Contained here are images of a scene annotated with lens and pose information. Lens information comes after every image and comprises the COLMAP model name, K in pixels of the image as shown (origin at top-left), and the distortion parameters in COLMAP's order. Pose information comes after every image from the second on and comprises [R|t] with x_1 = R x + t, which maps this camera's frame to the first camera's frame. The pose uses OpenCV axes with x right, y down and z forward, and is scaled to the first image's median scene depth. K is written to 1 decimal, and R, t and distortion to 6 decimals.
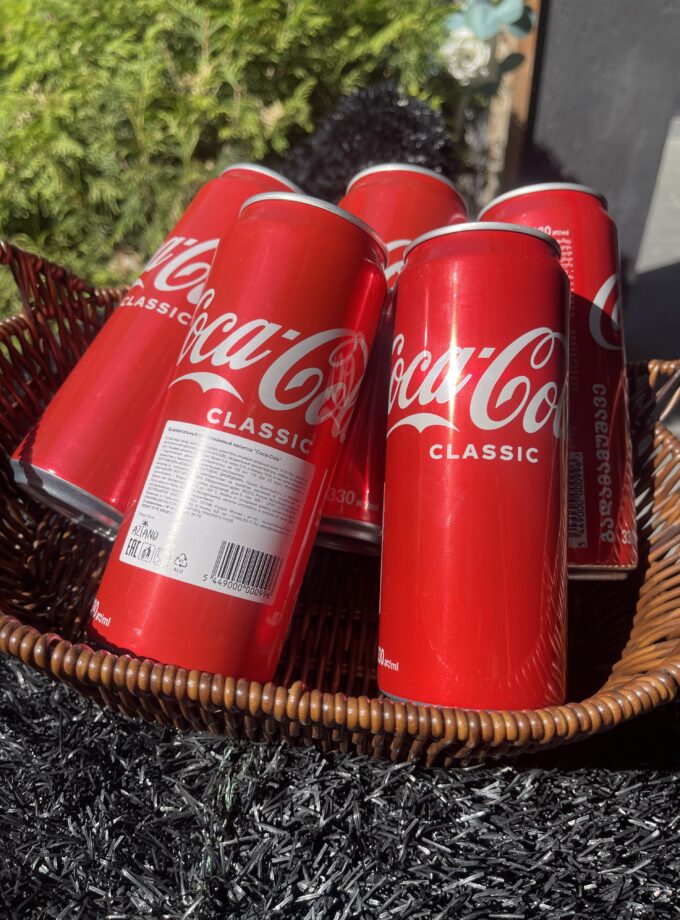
lens RADIAL K [[550.9, 0, 340.0], [0, 550.9, 460.0], [0, 0, 1]] dist [0.005064, 0.002067]
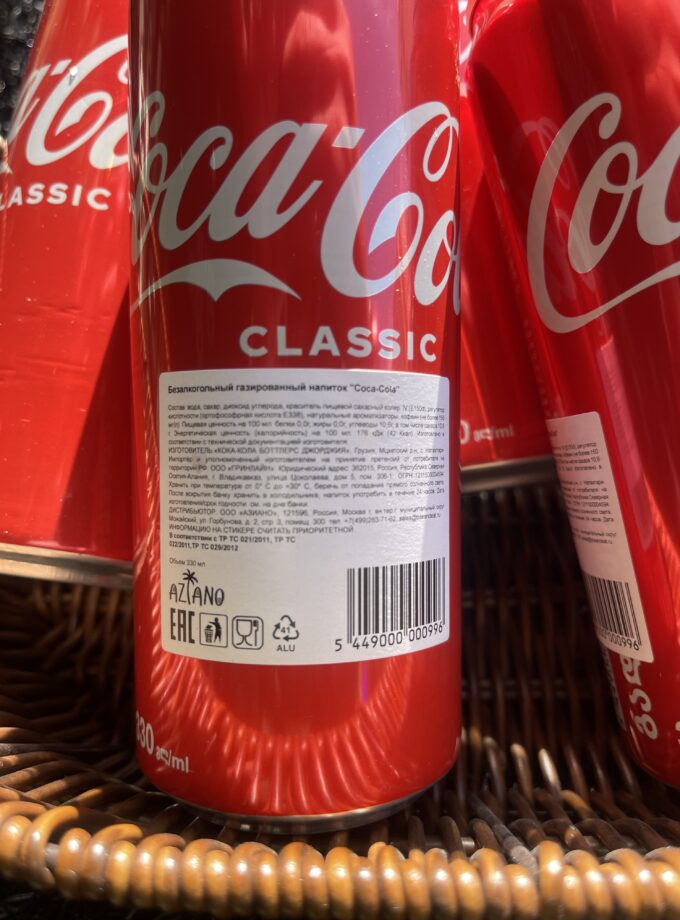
lens RADIAL K [[550.9, 0, 340.0], [0, 550.9, 460.0], [0, 0, 1]] dist [0.005064, 0.002067]
pose [[0.959212, -0.276918, 0.056827, -0.211306], [0.260265, 0.943561, 0.204829, -0.060731], [-0.110340, -0.181684, 0.977147, 0.482036]]
